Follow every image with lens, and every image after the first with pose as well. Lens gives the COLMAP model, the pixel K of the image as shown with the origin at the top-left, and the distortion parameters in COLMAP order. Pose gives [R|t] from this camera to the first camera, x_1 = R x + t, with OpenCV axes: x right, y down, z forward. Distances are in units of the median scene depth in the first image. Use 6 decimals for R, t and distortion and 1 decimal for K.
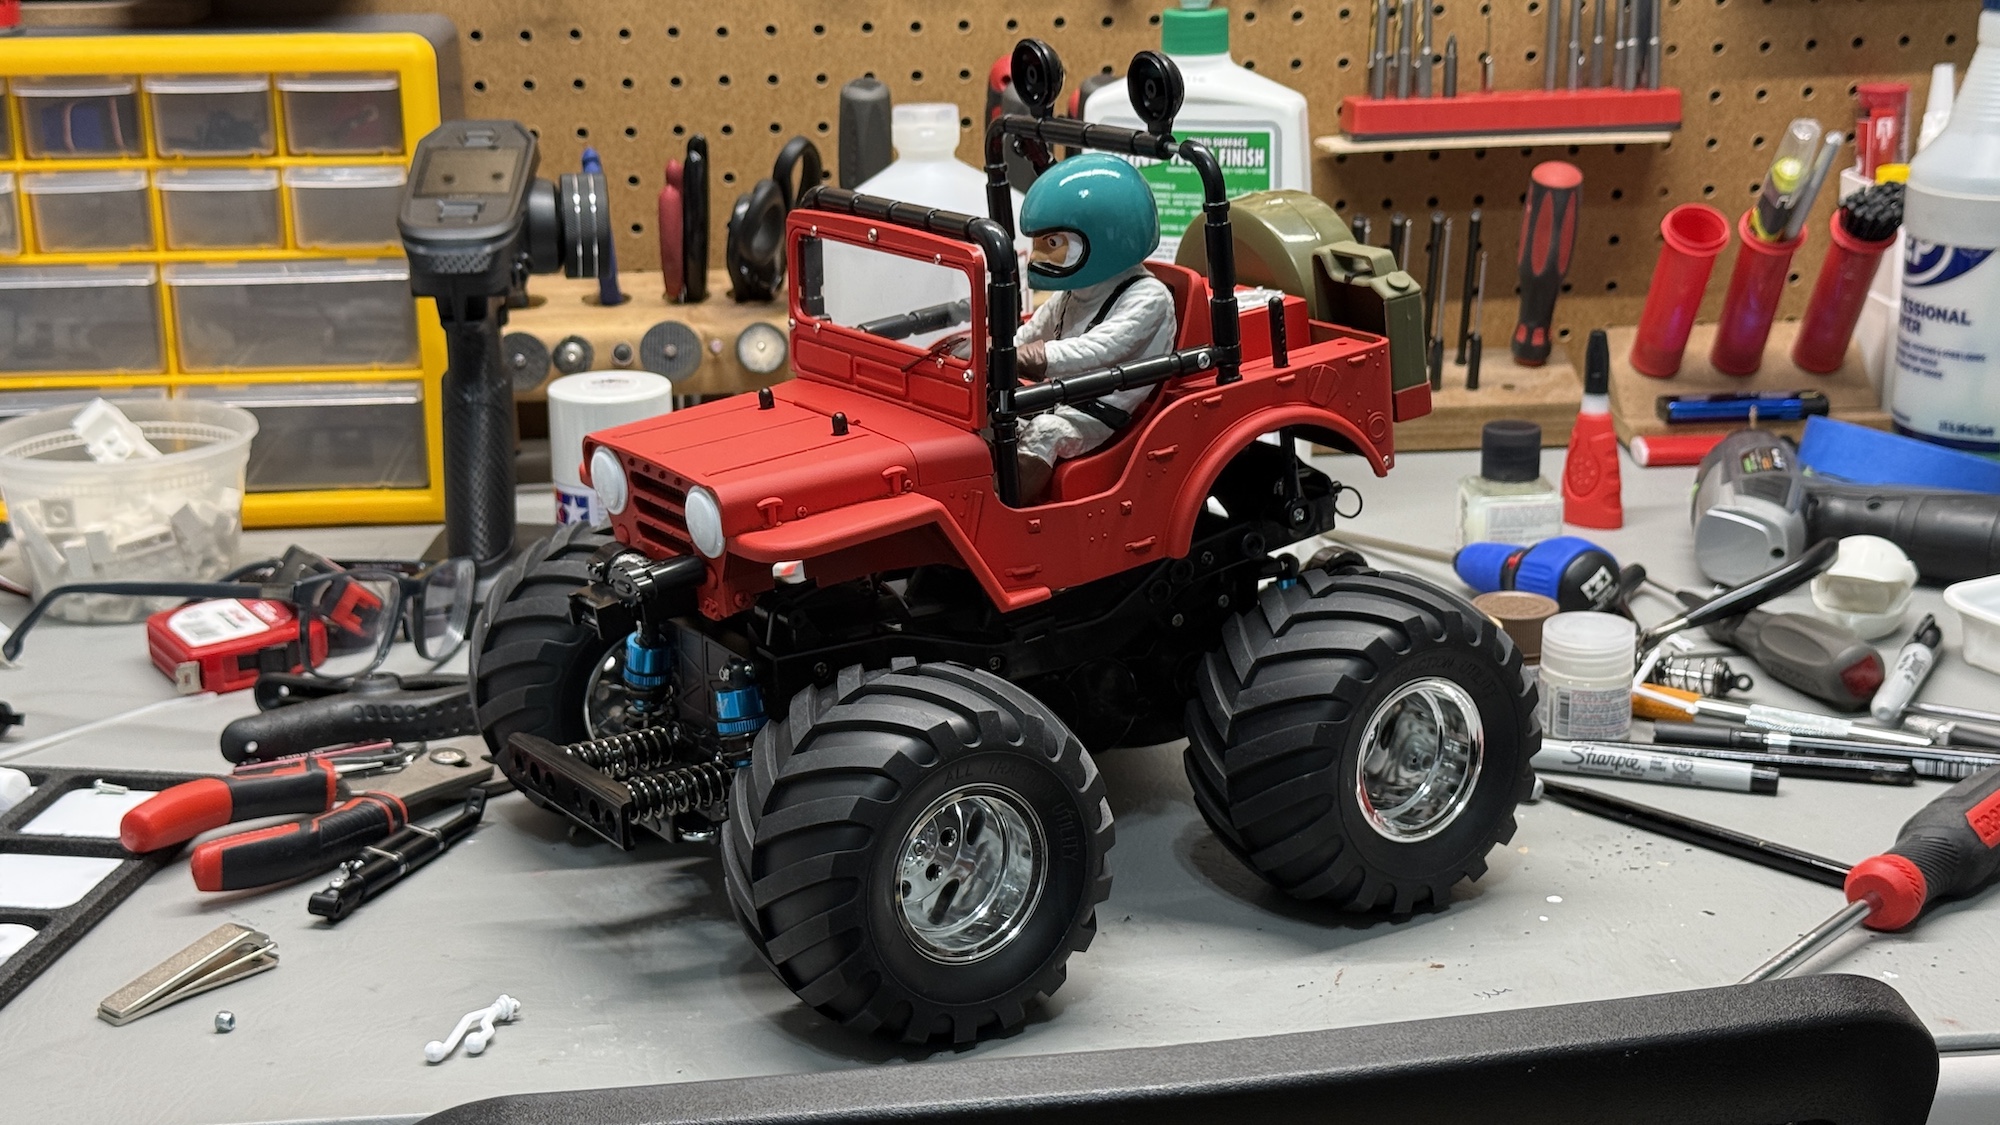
lens RADIAL K [[2798.6, 0, 1000.0], [0, 2798.6, 562.5], [0, 0, 1]] dist [0.013331, 0.104073]
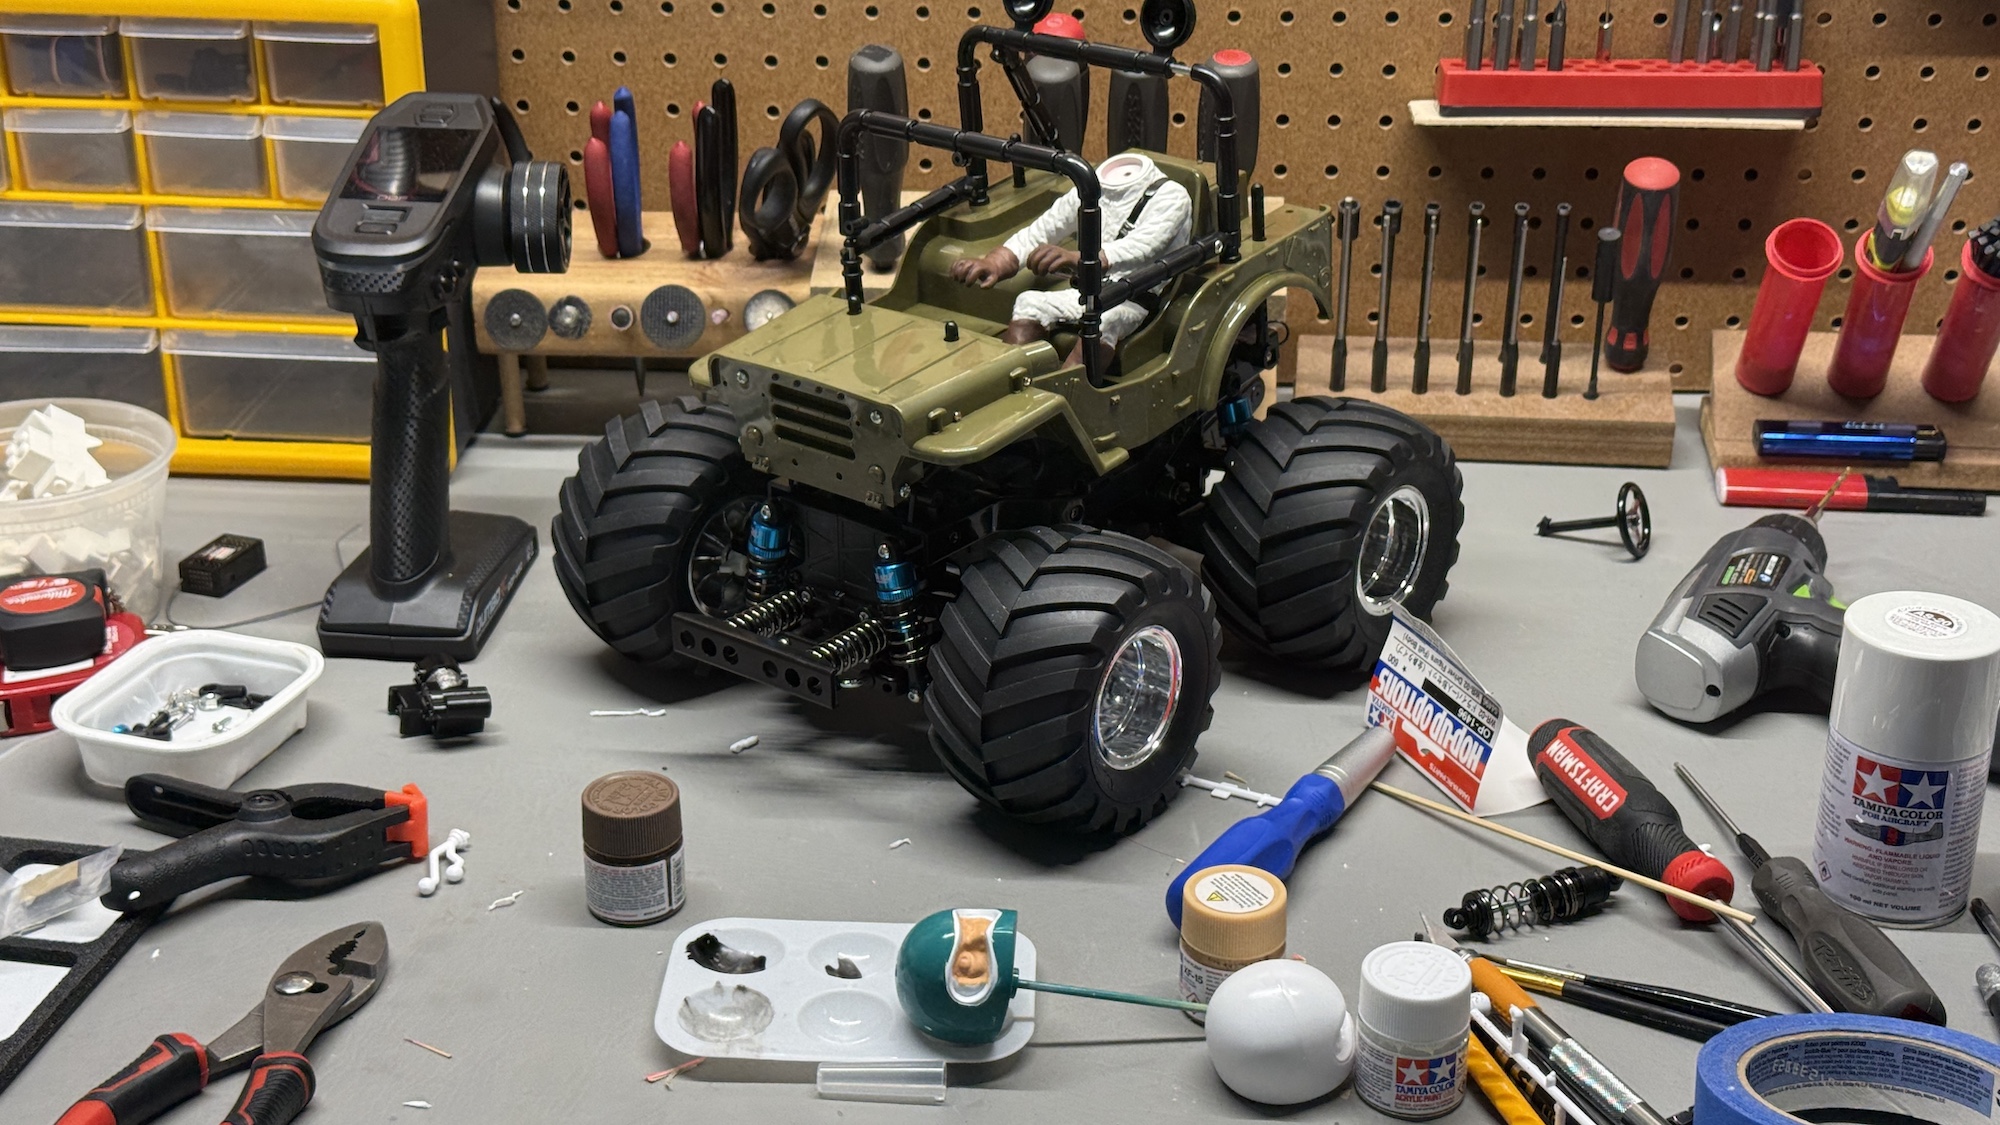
lens RADIAL K [[2798.6, 0, 1000.0], [0, 2798.6, 562.5], [0, 0, 1]] dist [0.013331, 0.104073]
pose [[0.987375, 0.078439, -0.137612, 0.120098], [-0.059926, 0.989187, 0.133861, -0.118294], [0.146624, -0.123924, 0.981399, 0.070139]]
